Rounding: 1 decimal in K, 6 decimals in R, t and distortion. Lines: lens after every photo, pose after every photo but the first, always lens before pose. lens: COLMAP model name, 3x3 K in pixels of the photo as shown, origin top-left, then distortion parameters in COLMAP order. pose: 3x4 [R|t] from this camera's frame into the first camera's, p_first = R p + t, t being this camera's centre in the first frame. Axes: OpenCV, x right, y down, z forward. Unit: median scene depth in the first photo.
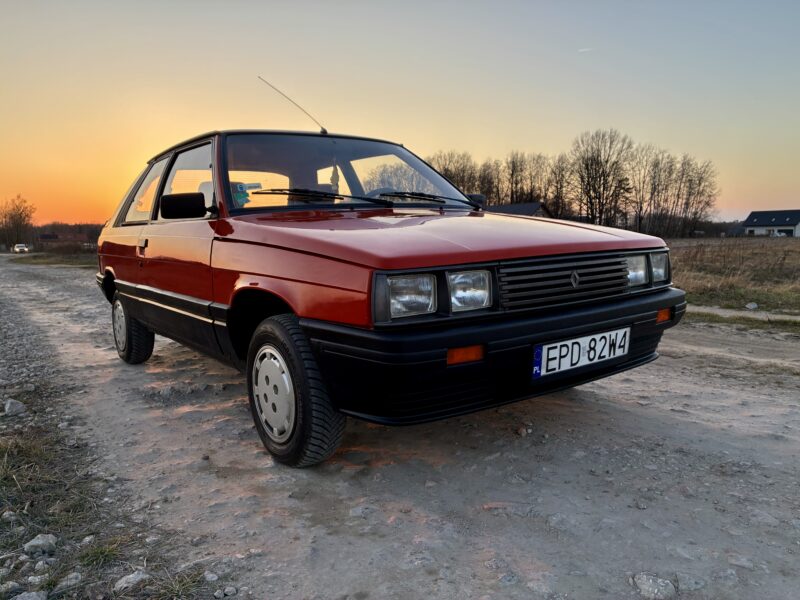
lens RADIAL K [[605.7, 0, 400.7], [0, 605.7, 294.6], [0, 0, 1]] dist [0.046068, -0.050950]
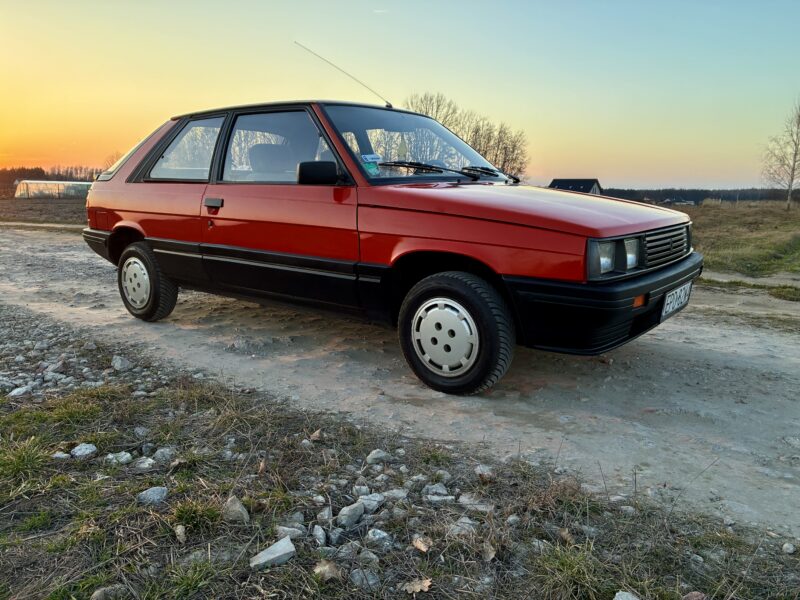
lens RADIAL K [[605.7, 0, 400.7], [0, 605.7, 294.6], [0, 0, 1]] dist [0.046068, -0.050950]
pose [[0.960213, -0.012325, 0.278998, -0.417042], [-0.007377, 0.997558, 0.069459, -0.003822], [-0.279172, -0.068753, 0.957776, -0.084613]]
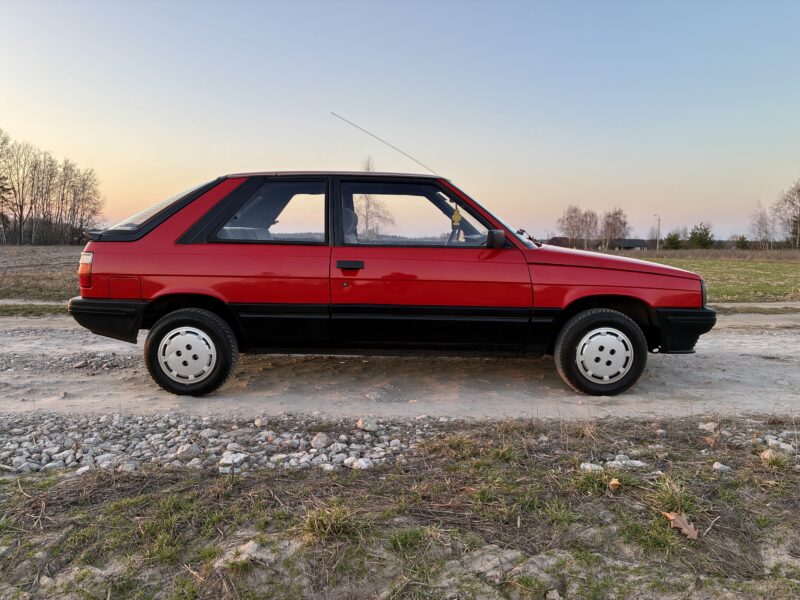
lens RADIAL K [[611.9, 0, 394.9], [0, 611.9, 295.3], [0, 0, 1]] dist [0.054213, -0.078667]
pose [[0.587430, -0.047158, 0.807900, -1.275851], [0.056045, 0.998275, 0.017520, -0.045138], [-0.807332, 0.034987, 0.589060, 0.302712]]
